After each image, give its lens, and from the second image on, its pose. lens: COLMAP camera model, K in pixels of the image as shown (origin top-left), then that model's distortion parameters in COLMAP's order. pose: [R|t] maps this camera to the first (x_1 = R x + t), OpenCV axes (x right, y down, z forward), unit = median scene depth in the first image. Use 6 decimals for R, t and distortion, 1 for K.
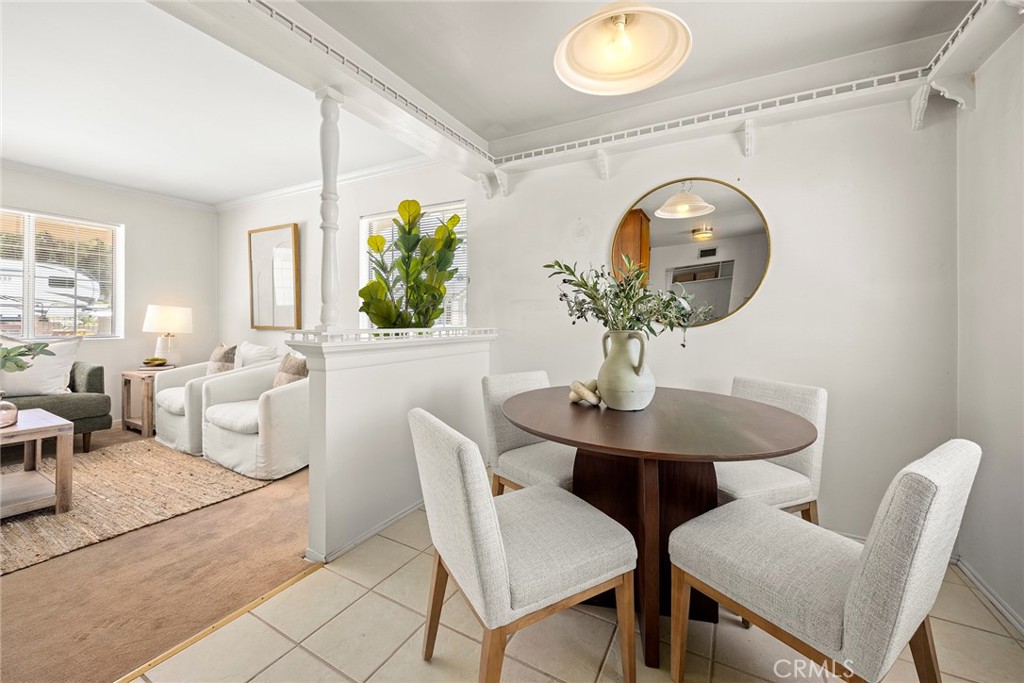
lens RADIAL K [[398.4, 0, 515.3], [0, 398.4, 312.6], [0, 0, 1]] dist [-0.001006, -0.000109]
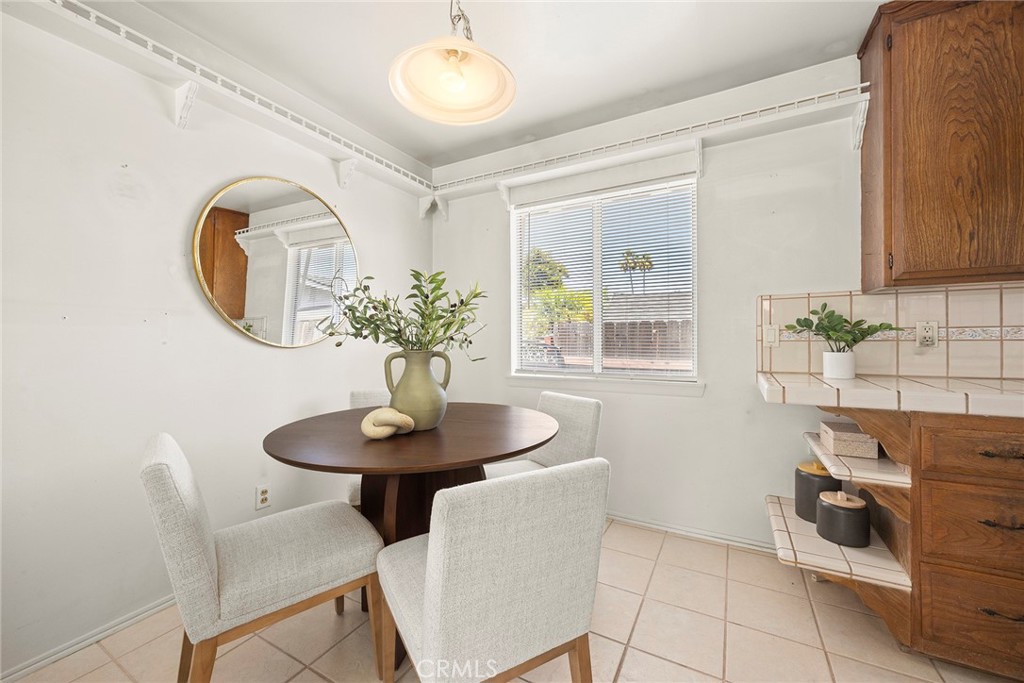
lens RADIAL K [[387.7, 0, 512.0], [0, 387.7, 341.5], [0, 0, 1]] dist [0.001707, 0.000266]
pose [[0.016301, -0.016037, 0.999739, -0.510154], [-0.010069, 0.999818, 0.016203, 0.003118], [-0.999816, -0.010331, 0.016137, 0.553740]]
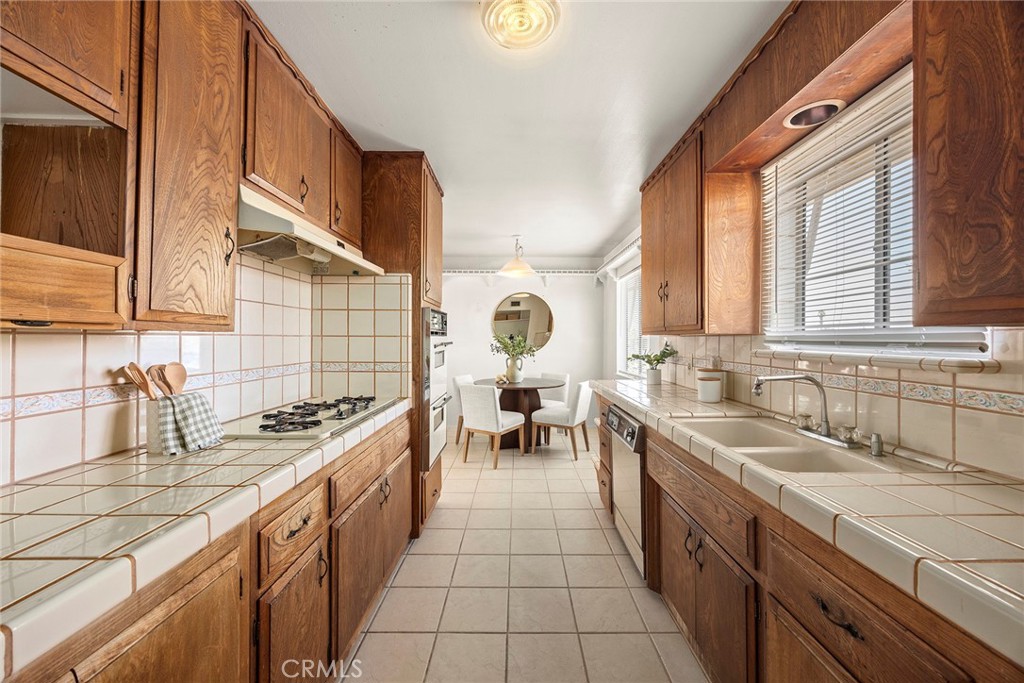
lens RADIAL K [[393.7, 0, 513.2], [0, 393.7, 337.2], [0, 0, 1]] dist [-0.001525, -0.000234]
pose [[0.879910, 0.001833, 0.475136, -0.870725], [-0.006840, 0.999938, 0.008810, -0.098586], [-0.475091, -0.011002, 0.879868, -1.222644]]
